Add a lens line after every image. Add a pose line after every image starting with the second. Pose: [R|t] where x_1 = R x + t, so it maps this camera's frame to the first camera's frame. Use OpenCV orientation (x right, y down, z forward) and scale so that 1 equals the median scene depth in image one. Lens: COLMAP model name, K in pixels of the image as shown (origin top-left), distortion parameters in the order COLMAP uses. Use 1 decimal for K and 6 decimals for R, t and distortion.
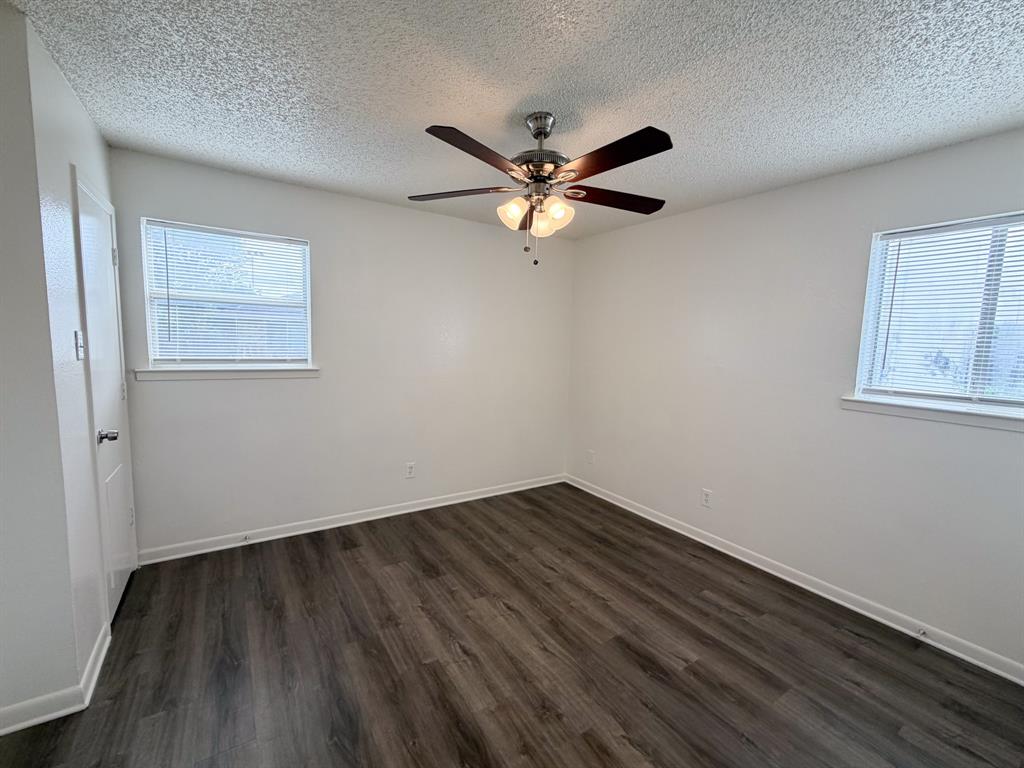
lens RADIAL K [[416.7, 0, 512.5], [0, 416.7, 381.8], [0, 0, 1]] dist [0.002985, -0.000162]
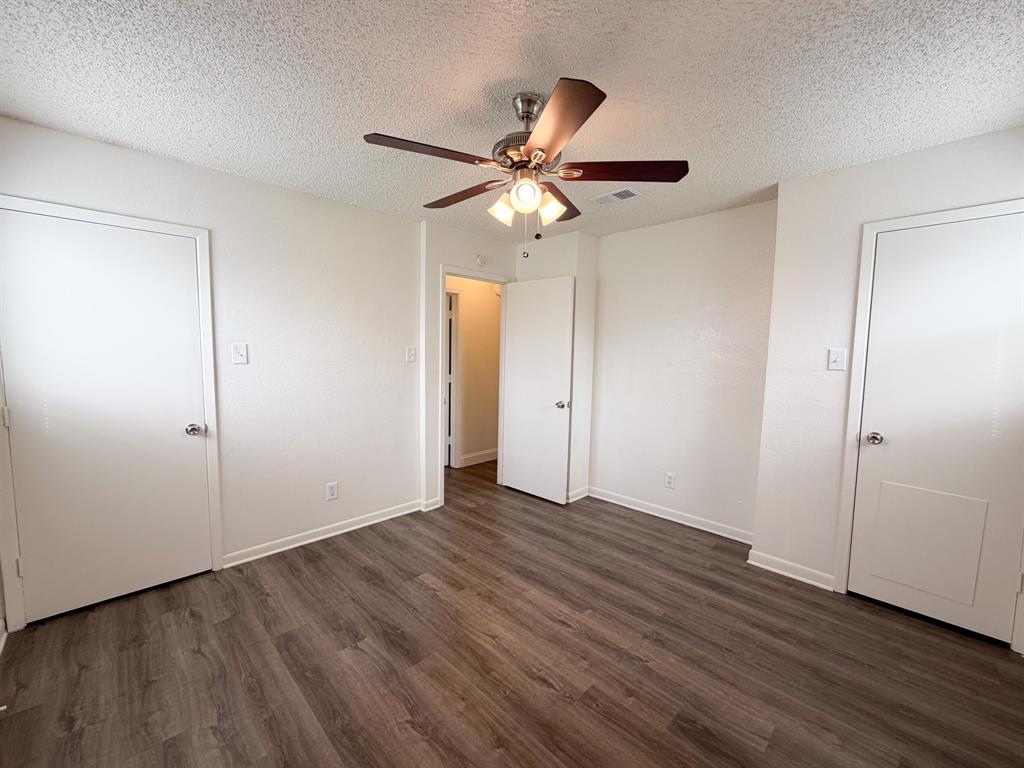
lens RADIAL K [[416.7, 0, 510.5], [0, 416.7, 387.9], [0, 0, 1]] dist [0.002985, -0.000162]
pose [[-0.979632, -0.026304, -0.199071, 0.250311], [-0.062951, 0.981636, 0.180078, -0.150586], [0.190678, 0.188942, -0.963298, 1.826013]]
